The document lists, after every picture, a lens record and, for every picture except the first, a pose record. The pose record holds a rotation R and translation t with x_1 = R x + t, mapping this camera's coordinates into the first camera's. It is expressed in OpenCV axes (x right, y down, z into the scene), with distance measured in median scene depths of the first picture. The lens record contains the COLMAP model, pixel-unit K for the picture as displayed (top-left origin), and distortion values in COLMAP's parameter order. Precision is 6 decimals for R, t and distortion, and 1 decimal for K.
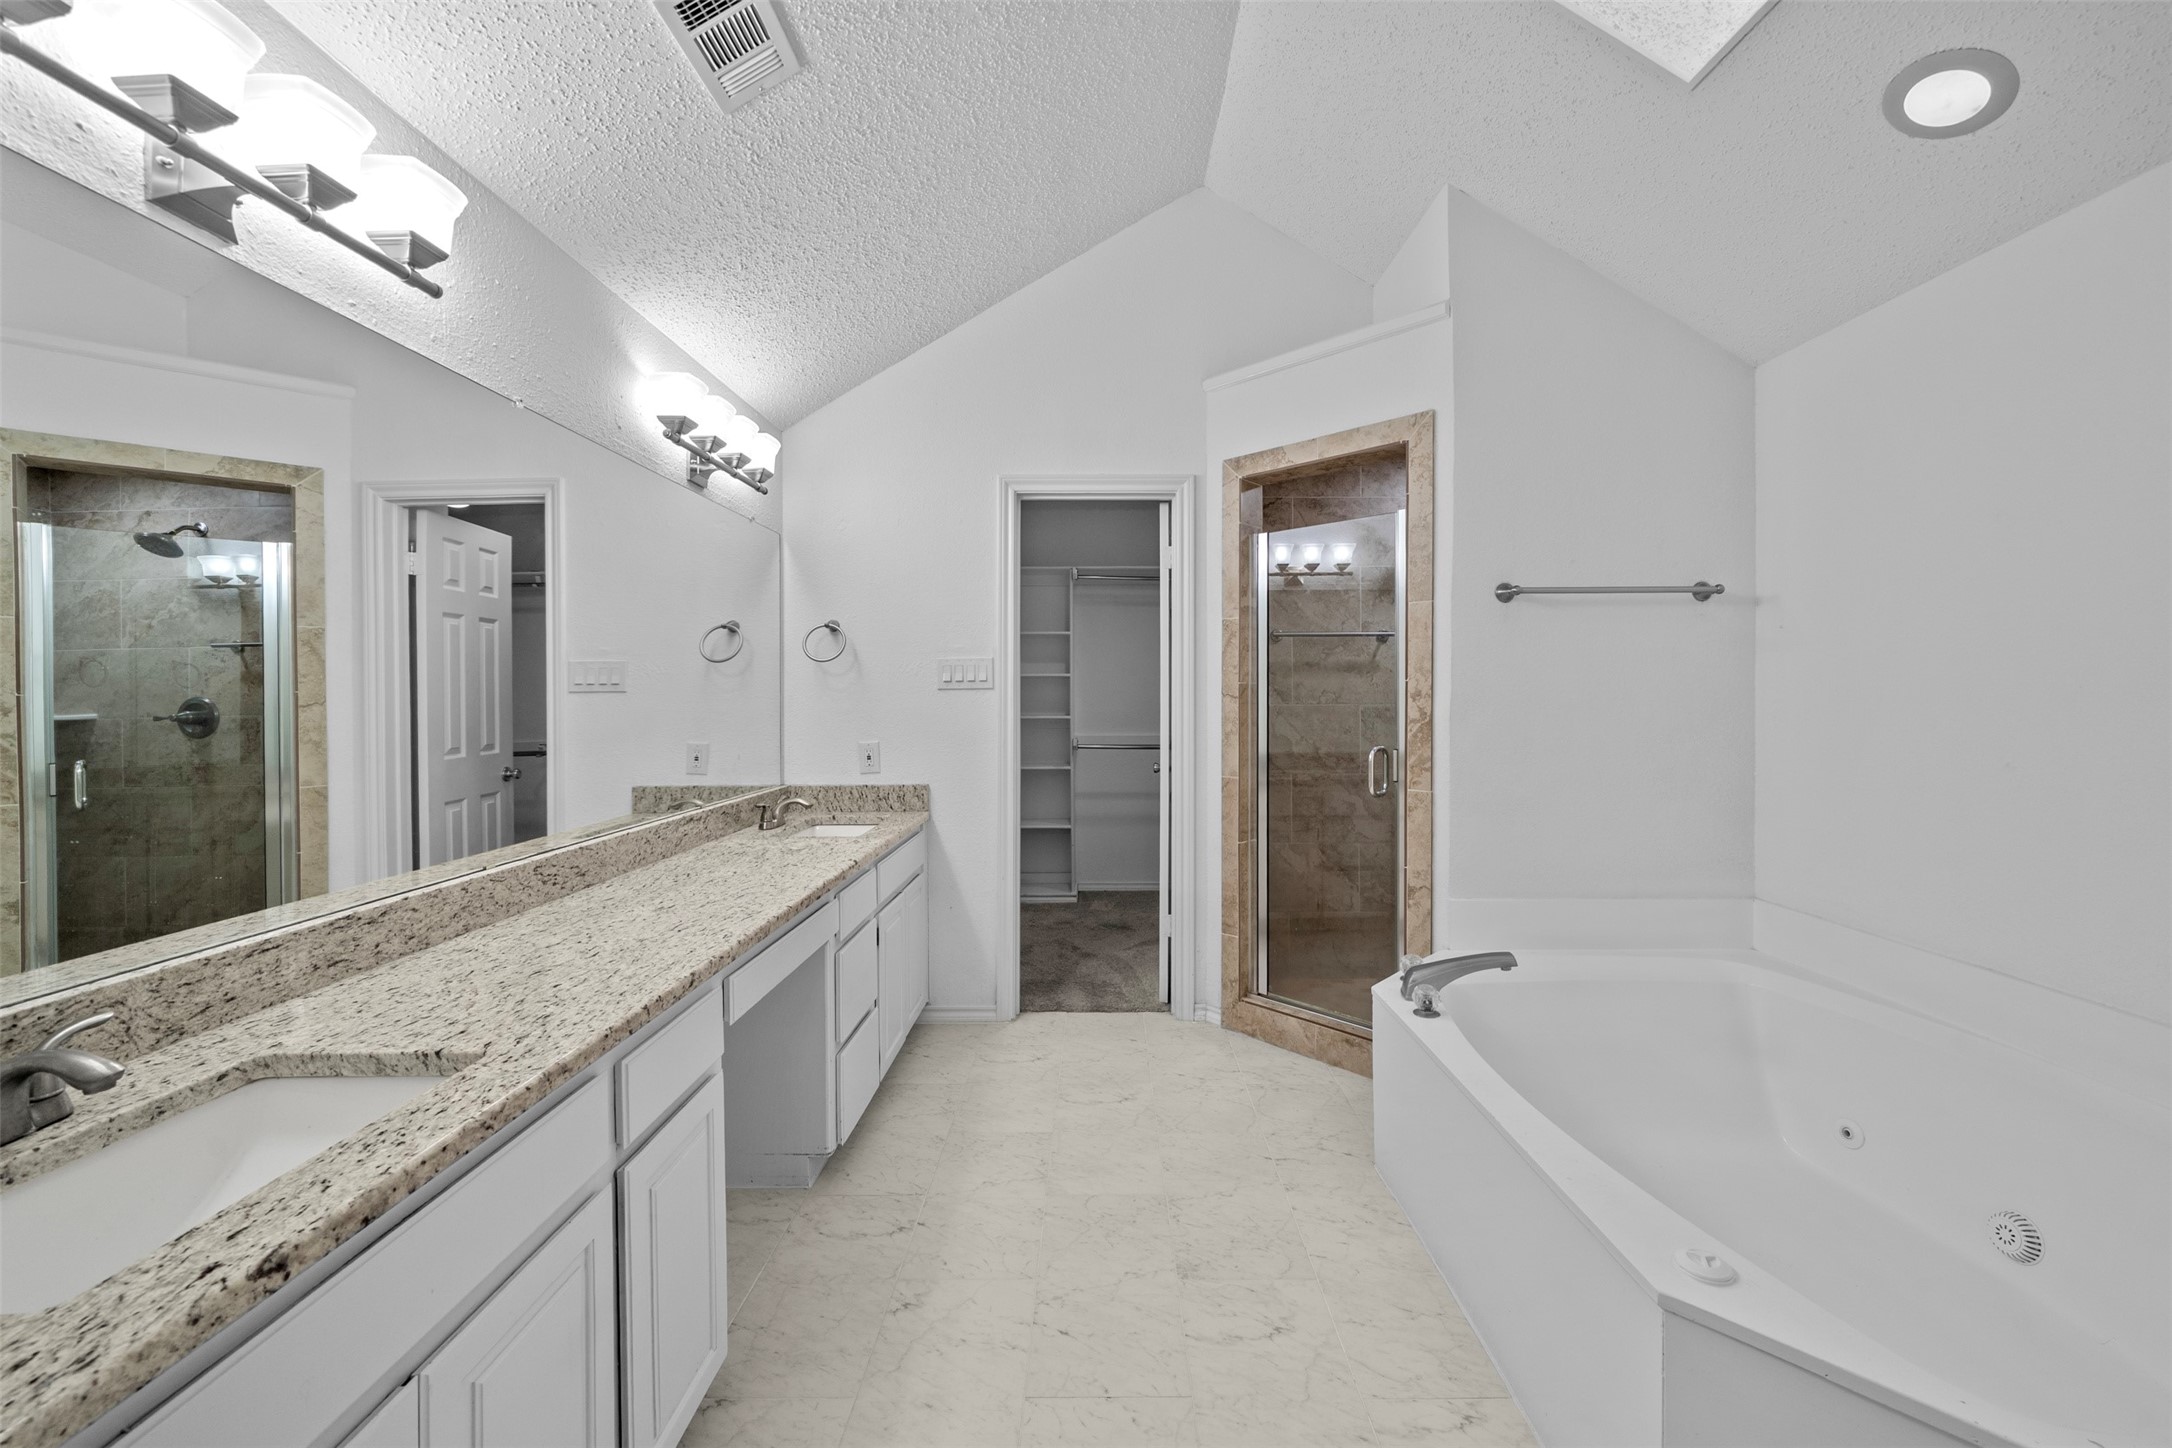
lens RADIAL K [[841.7, 0, 1095.6], [0, 841.7, 692.8], [0, 0, 1]] dist [0.001155, -0.000269]
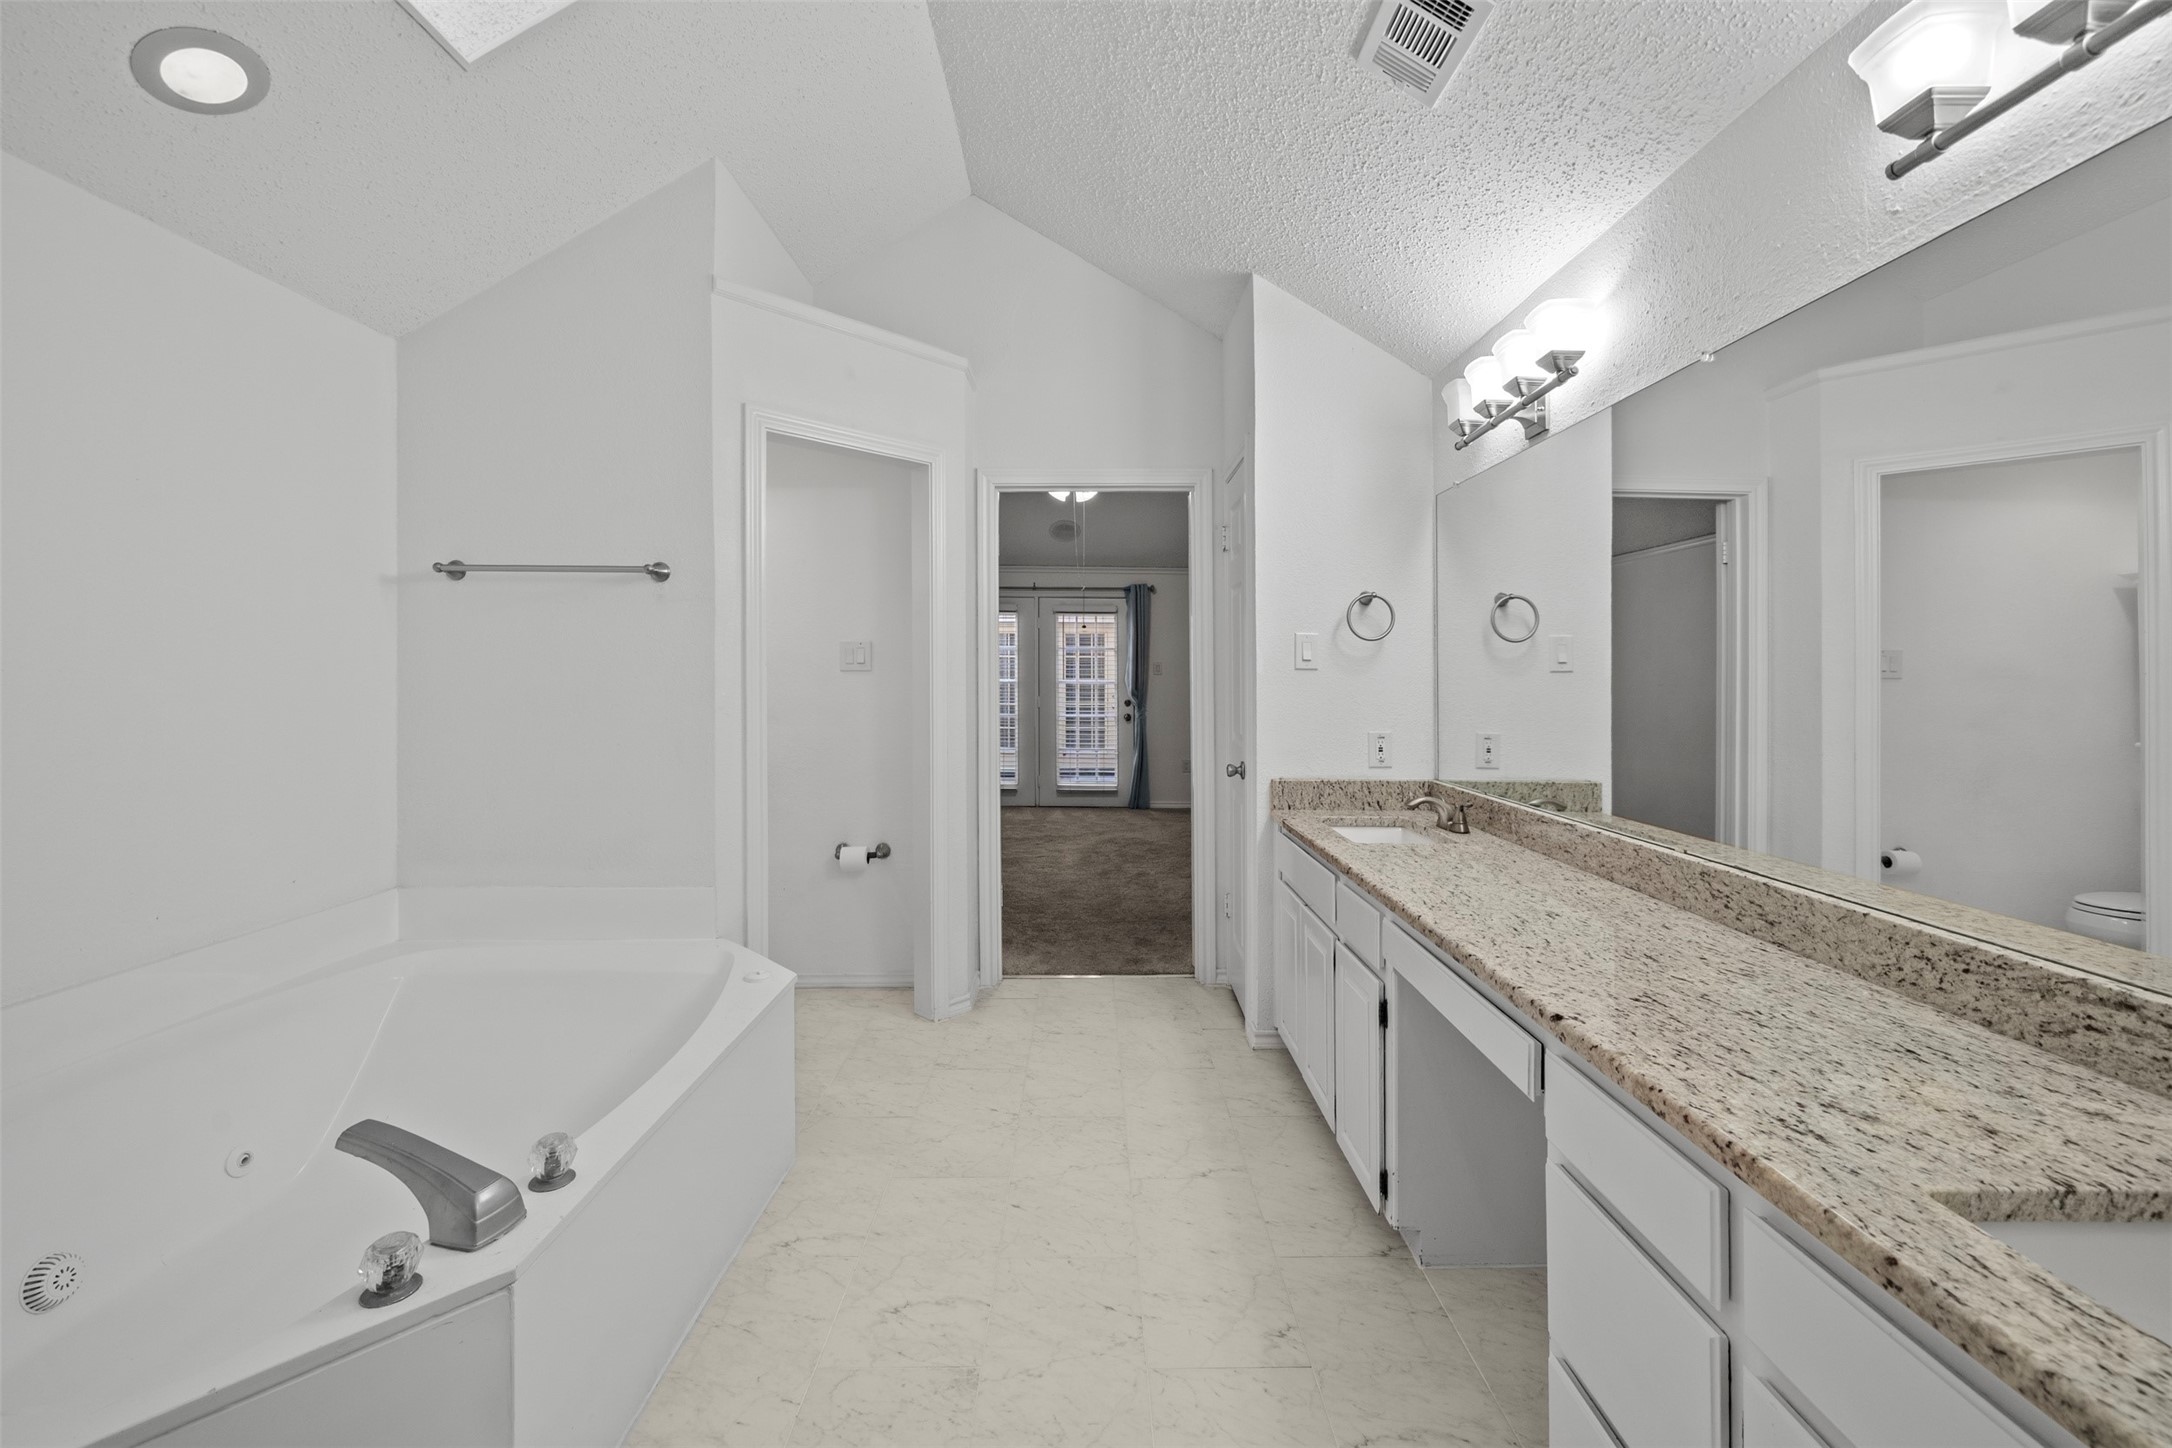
lens RADIAL K [[839.7, 0, 1087.0], [0, 839.7, 684.5], [0, 0, 1]] dist [0.000217, 0.000038]
pose [[-0.999962, 0.007426, -0.004589, -0.007066], [0.007395, 0.999949, 0.006832, -0.001095], [0.004639, 0.006798, -0.999966, 1.117792]]
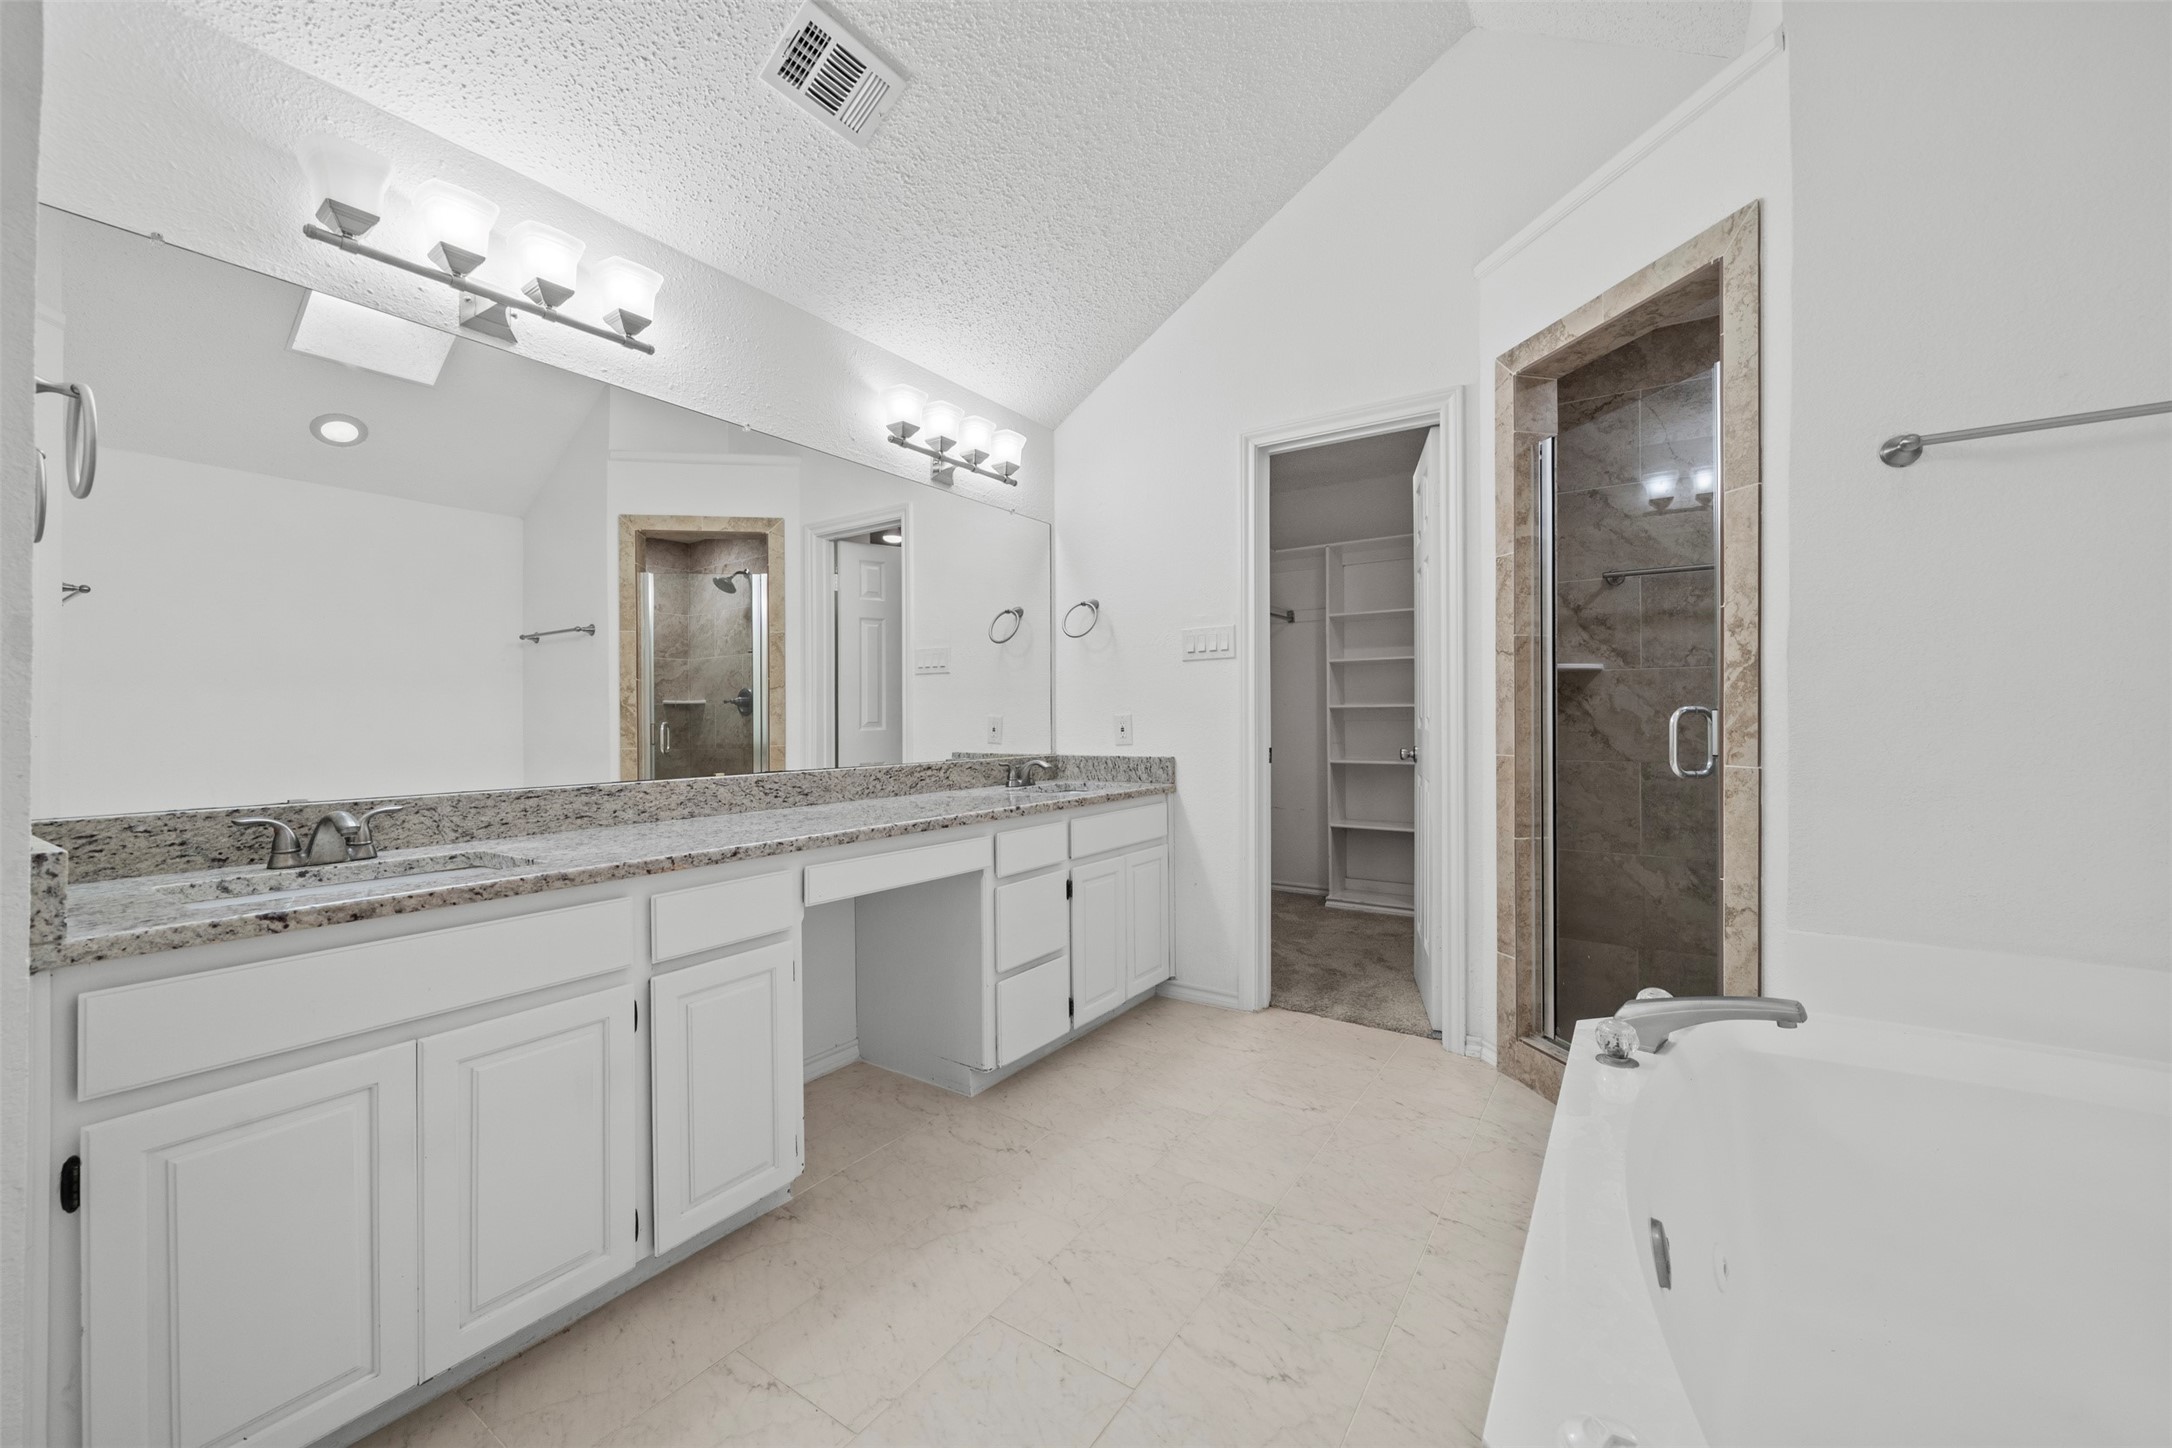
lens RADIAL K [[854.3, 0, 1078.3], [0, 854.3, 713.7], [0, 0, 1]] dist [0.000287, 0.000080]
pose [[0.824583, -0.003997, -0.565727, 0.292165], [0.002210, 0.999990, -0.003844, 0.065151], [0.565737, 0.001920, 0.824584, 0.113629]]
